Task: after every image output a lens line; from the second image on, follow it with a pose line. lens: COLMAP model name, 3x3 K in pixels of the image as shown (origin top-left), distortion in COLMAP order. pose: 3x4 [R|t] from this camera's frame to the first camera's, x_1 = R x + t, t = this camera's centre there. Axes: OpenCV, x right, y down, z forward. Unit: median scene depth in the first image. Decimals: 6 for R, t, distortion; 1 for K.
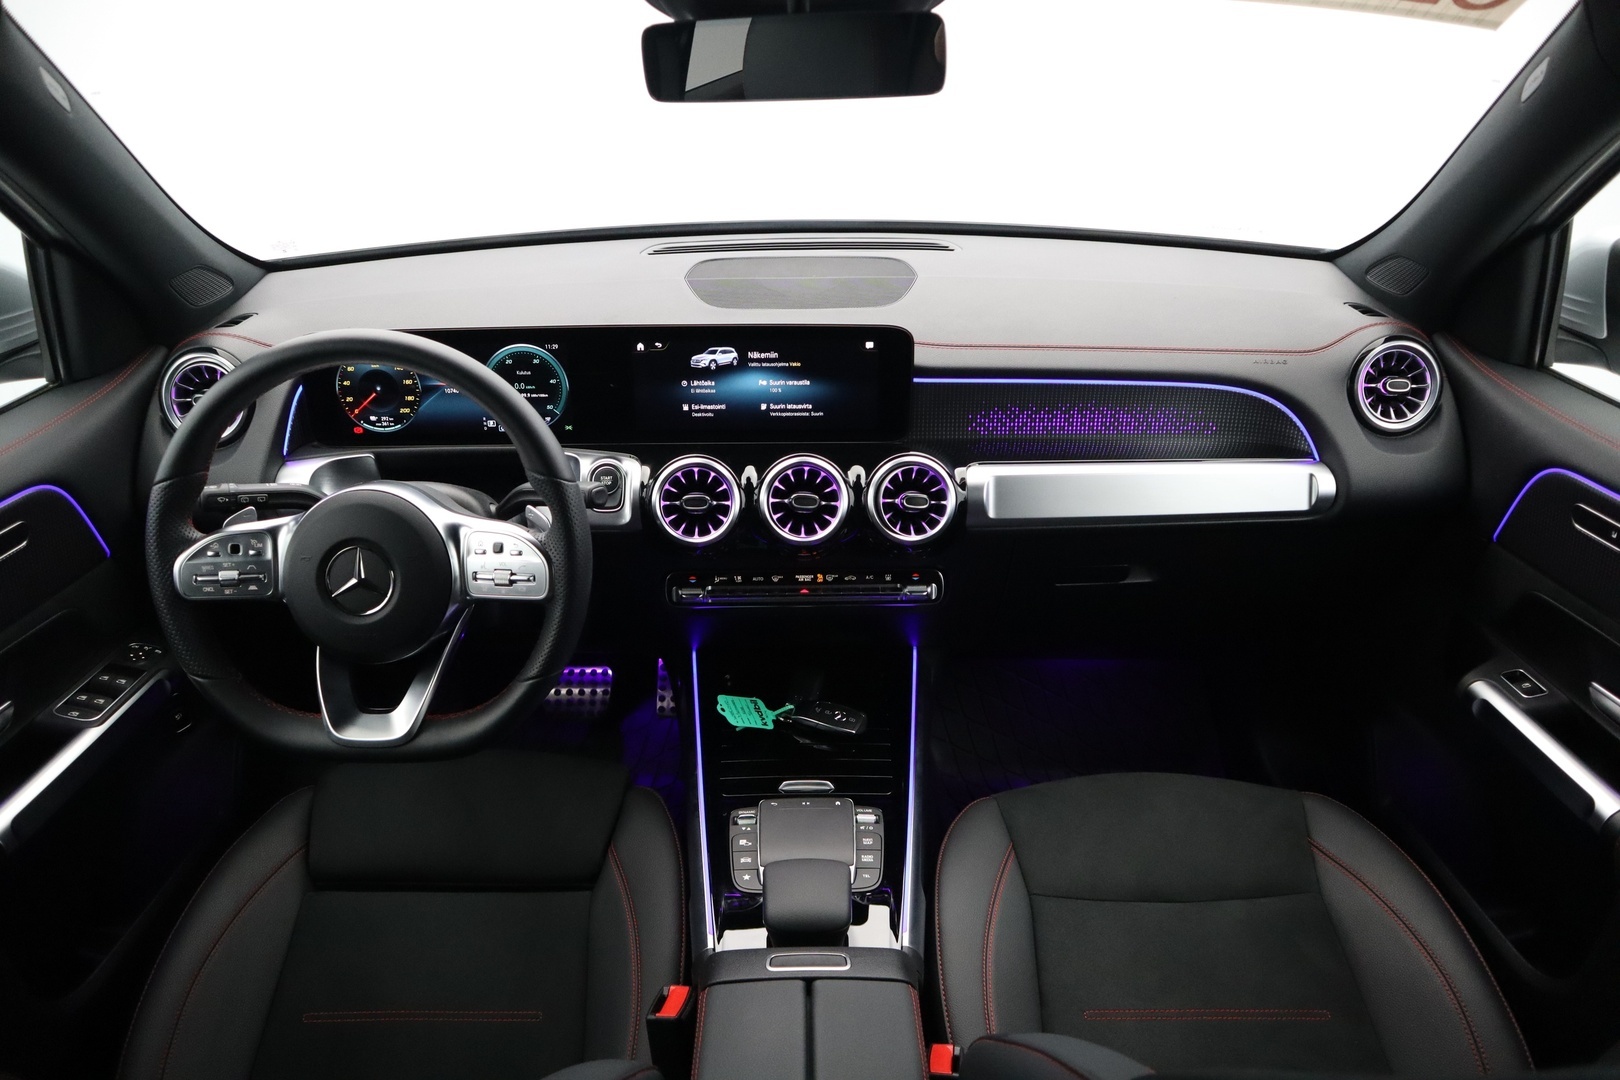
lens RADIAL K [[1133.9, 0, 805.1], [0, 1133.9, 534.9], [0, 0, 1]] dist [-0.103710, 0.048639]
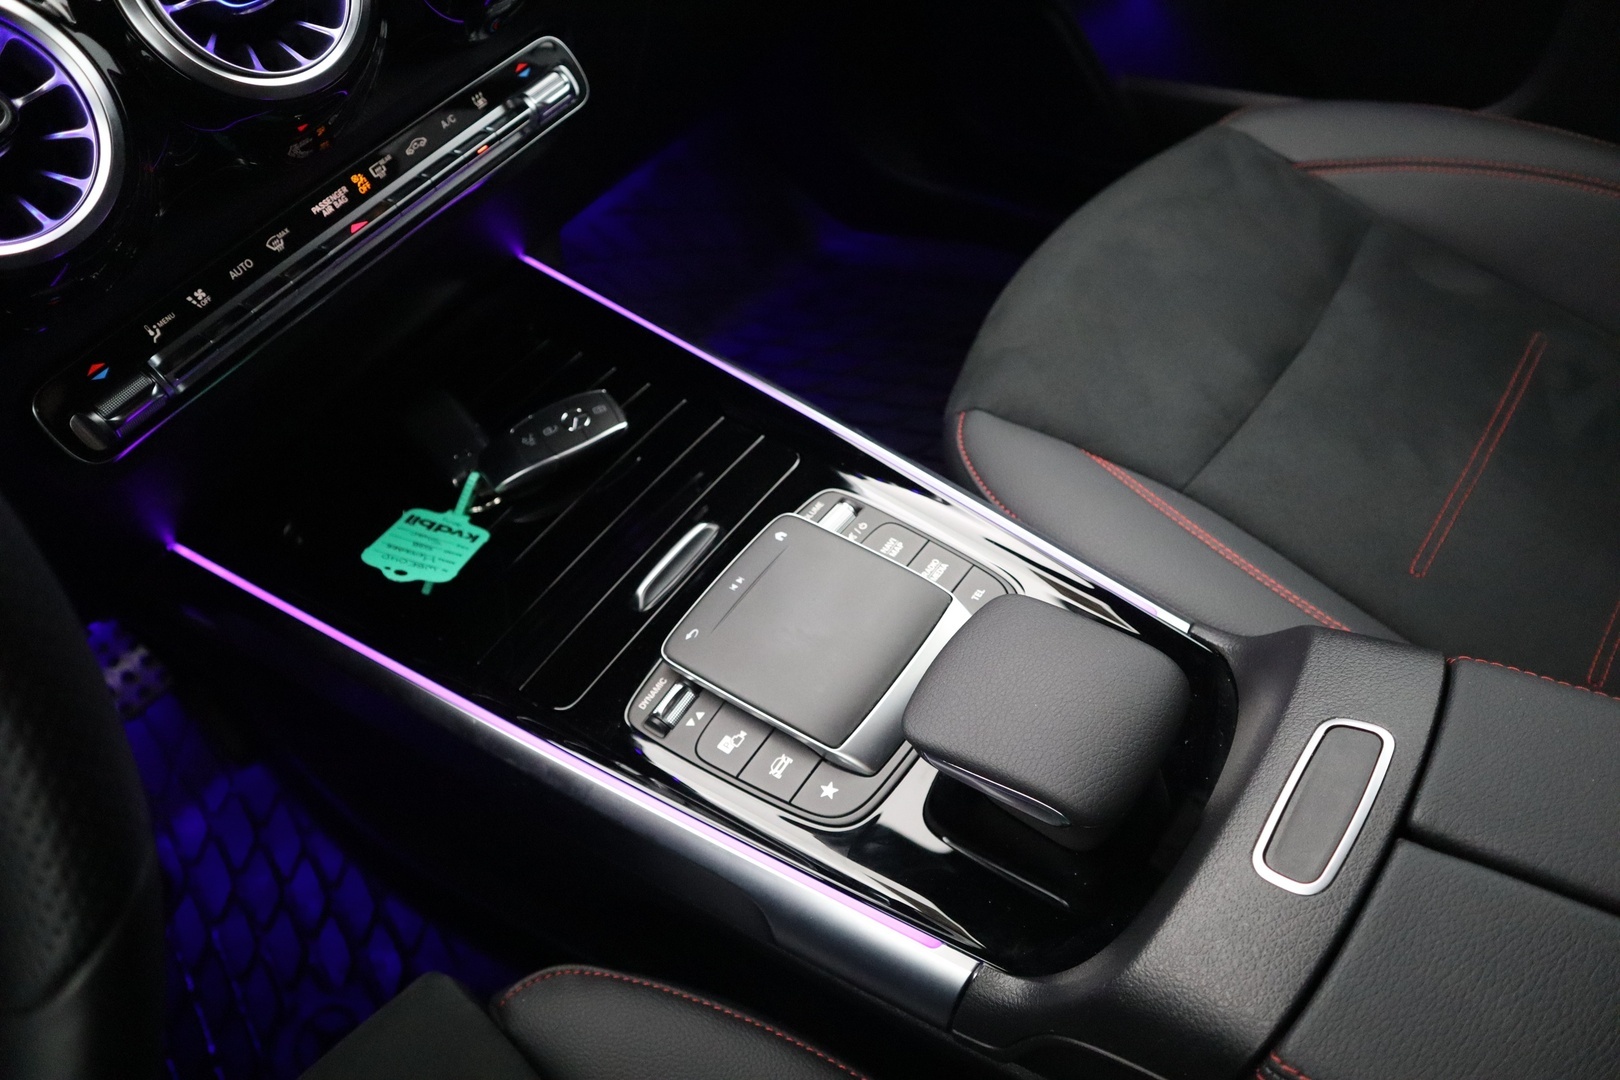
lens RADIAL K [[1133.9, 0, 813.0], [0, 1133.9, 534.9], [0, 0, 1]] dist [-0.103710, 0.048639]
pose [[0.597895, -0.664137, 0.448826, -0.161540], [0.487770, 0.745774, 0.453764, 0.032540], [-0.636084, -0.052379, 0.769840, 0.602825]]
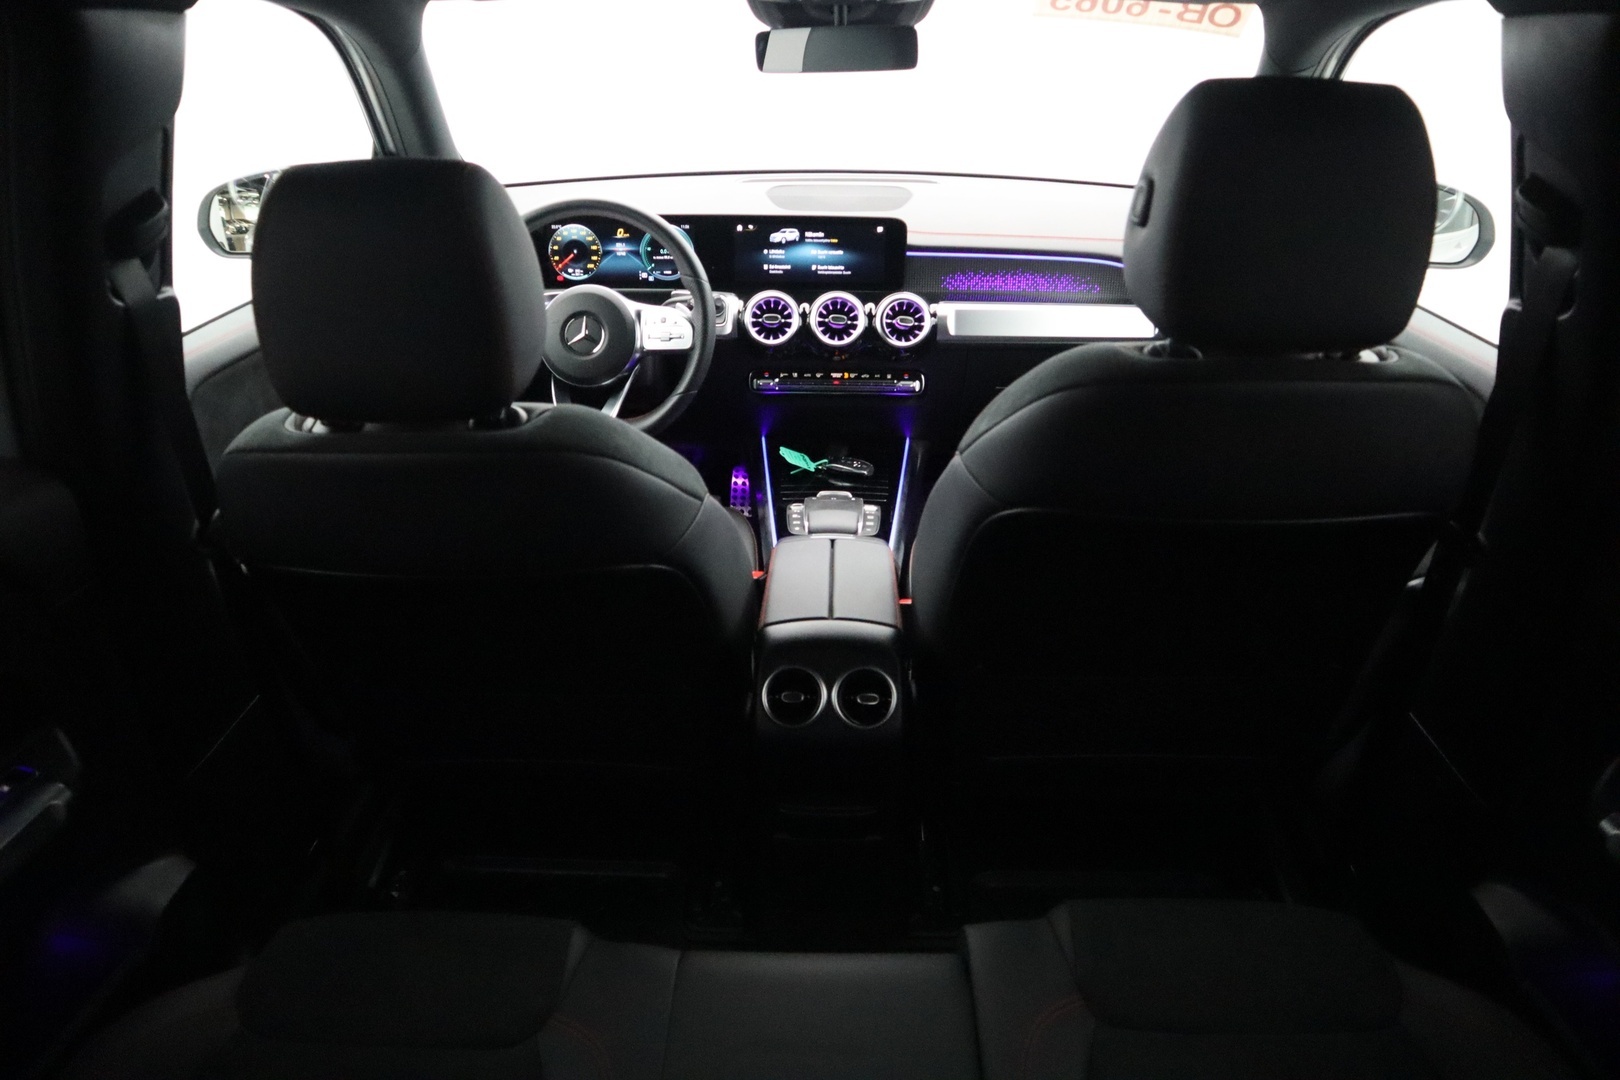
lens RADIAL K [[1133.9, 0, 811.2], [0, 1133.9, 543.9], [0, 0, 1]] dist [-0.103710, 0.048639]
pose [[0.999298, 0.025916, -0.027049, 0.013709], [-0.026072, 0.999645, -0.005416, 0.298028], [0.026899, 0.006118, 0.999619, -0.622593]]
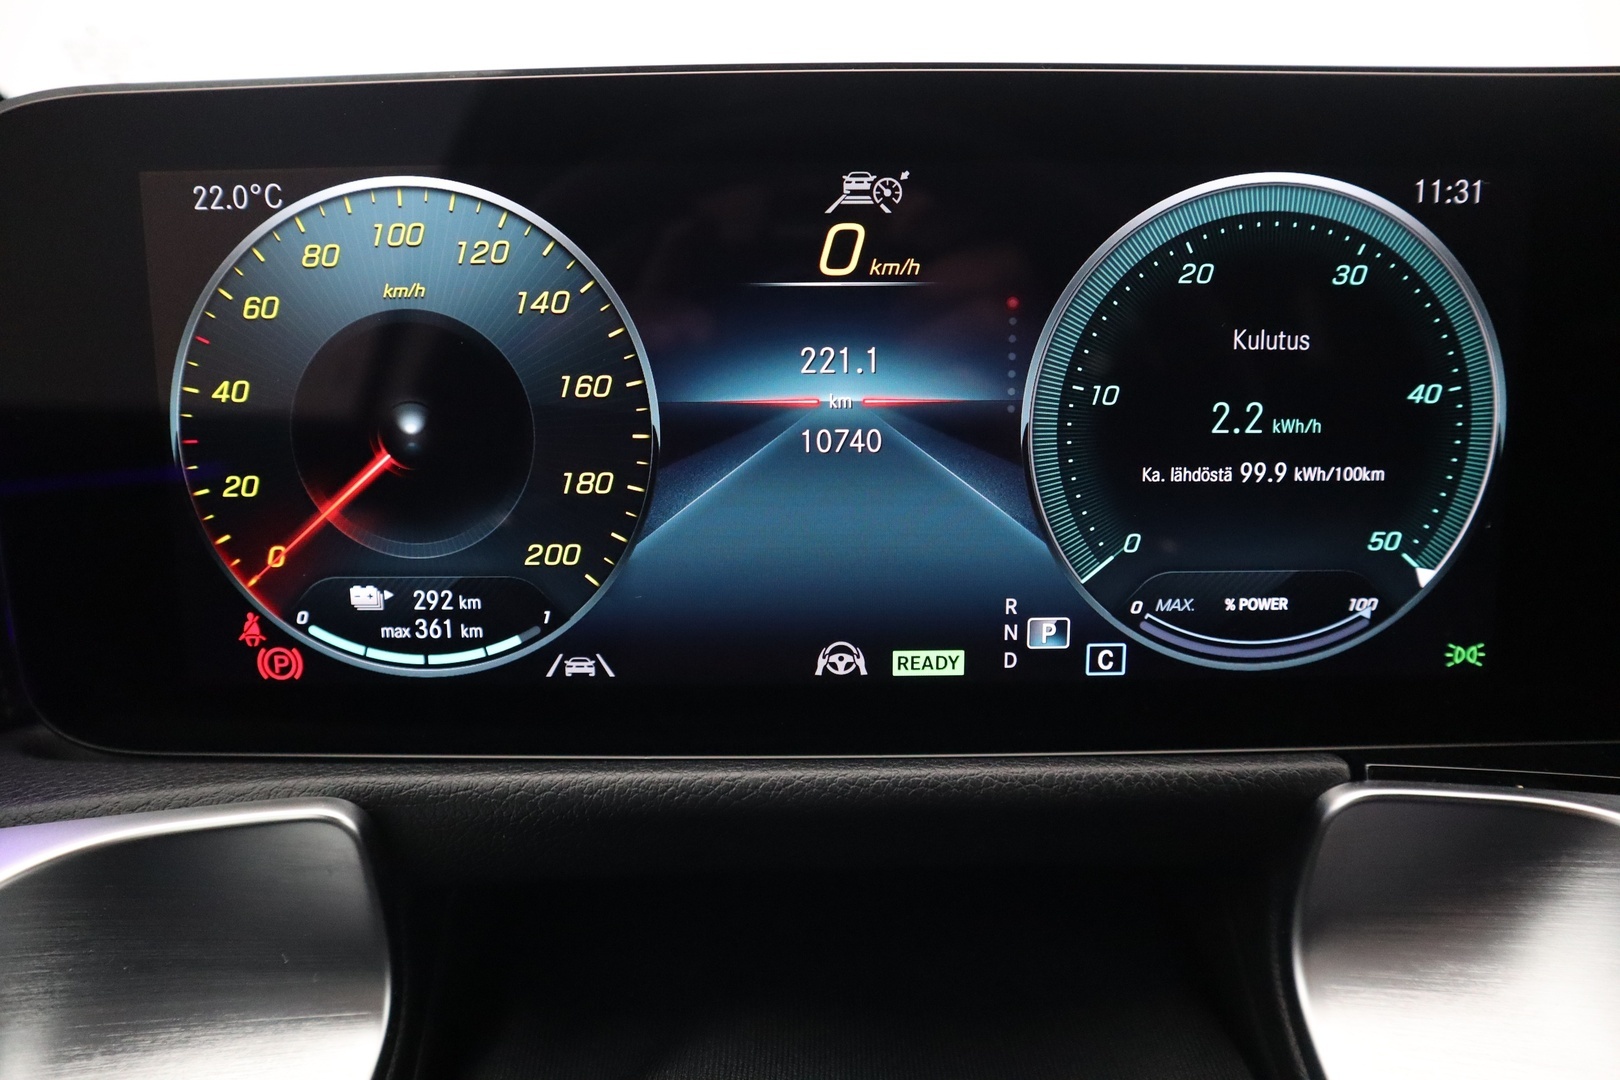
lens RADIAL K [[1133.9, 0, 783.6], [0, 1133.9, 601.8], [0, 0, 1]] dist [-0.103710, 0.048639]
pose [[0.999929, 0.002892, 0.011589, -0.333649], [-0.000653, 0.982025, -0.188748, -0.072543], [-0.011926, 0.188727, 0.981957, 0.852340]]
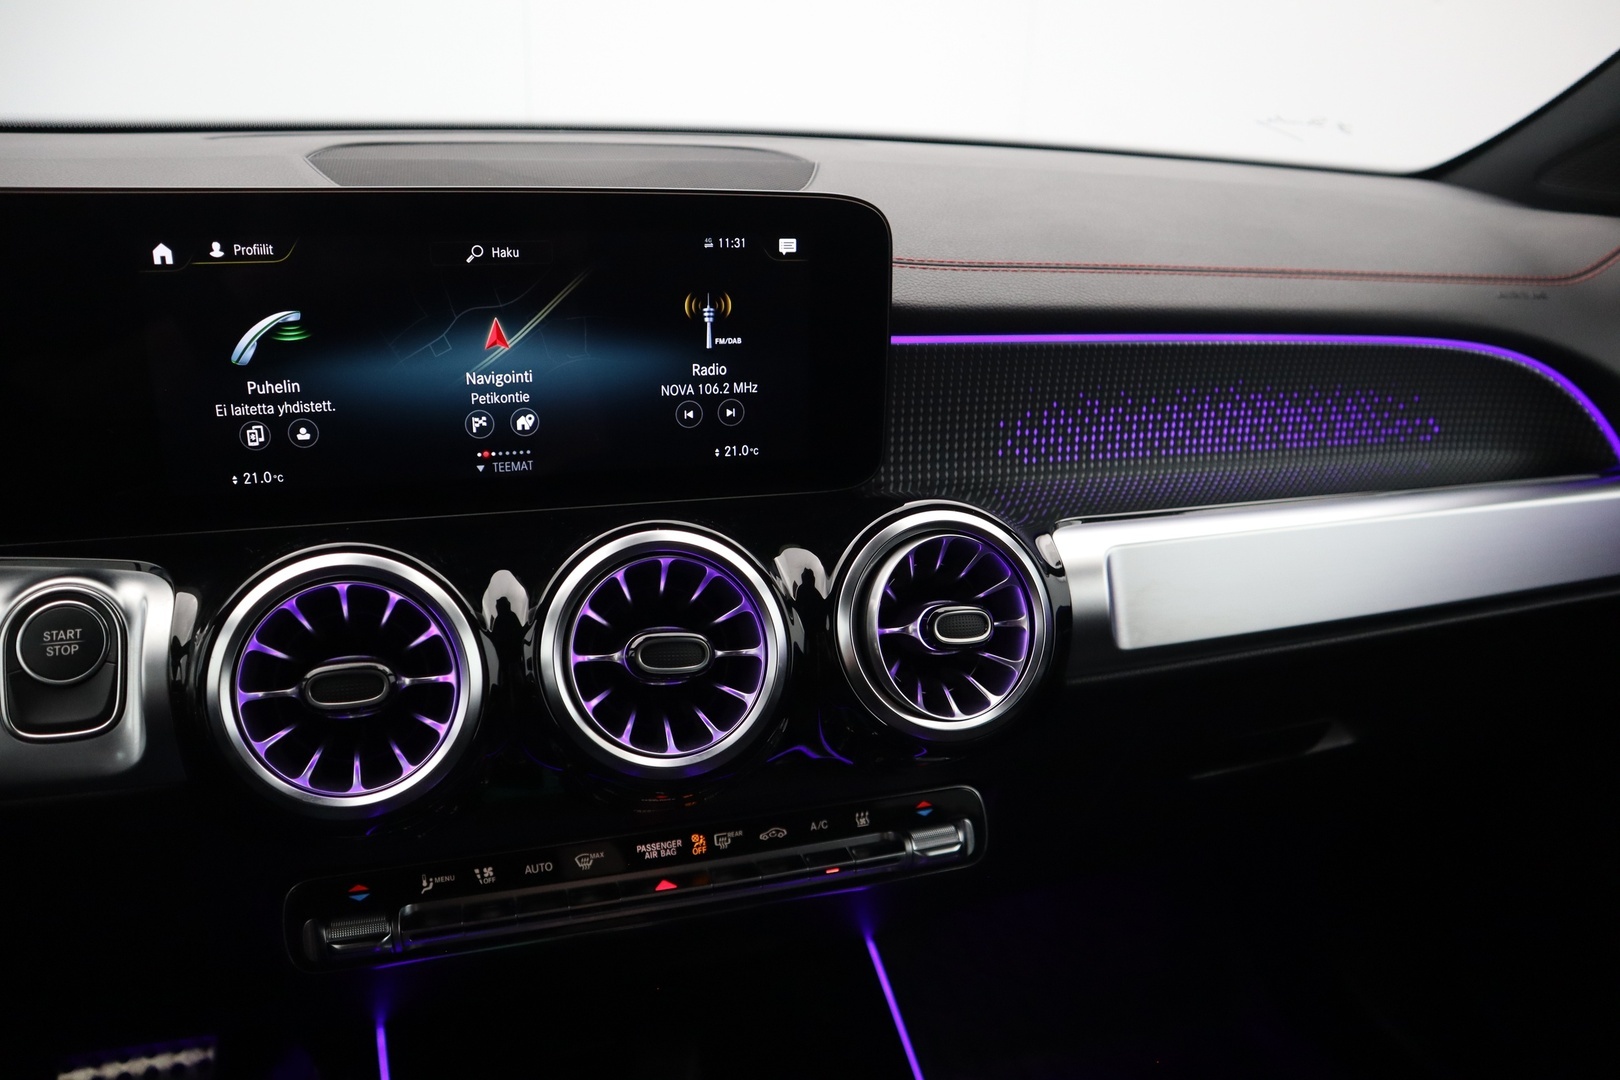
lens RADIAL K [[1133.9, 0, 803.8], [0, 1133.9, 548.5], [0, 0, 1]] dist [-0.103710, 0.048639]
pose [[0.959752, -0.069416, 0.272134, -0.053100], [0.098717, 0.990523, -0.095490, -0.023517], [-0.262927, 0.118511, 0.957510, 0.631369]]
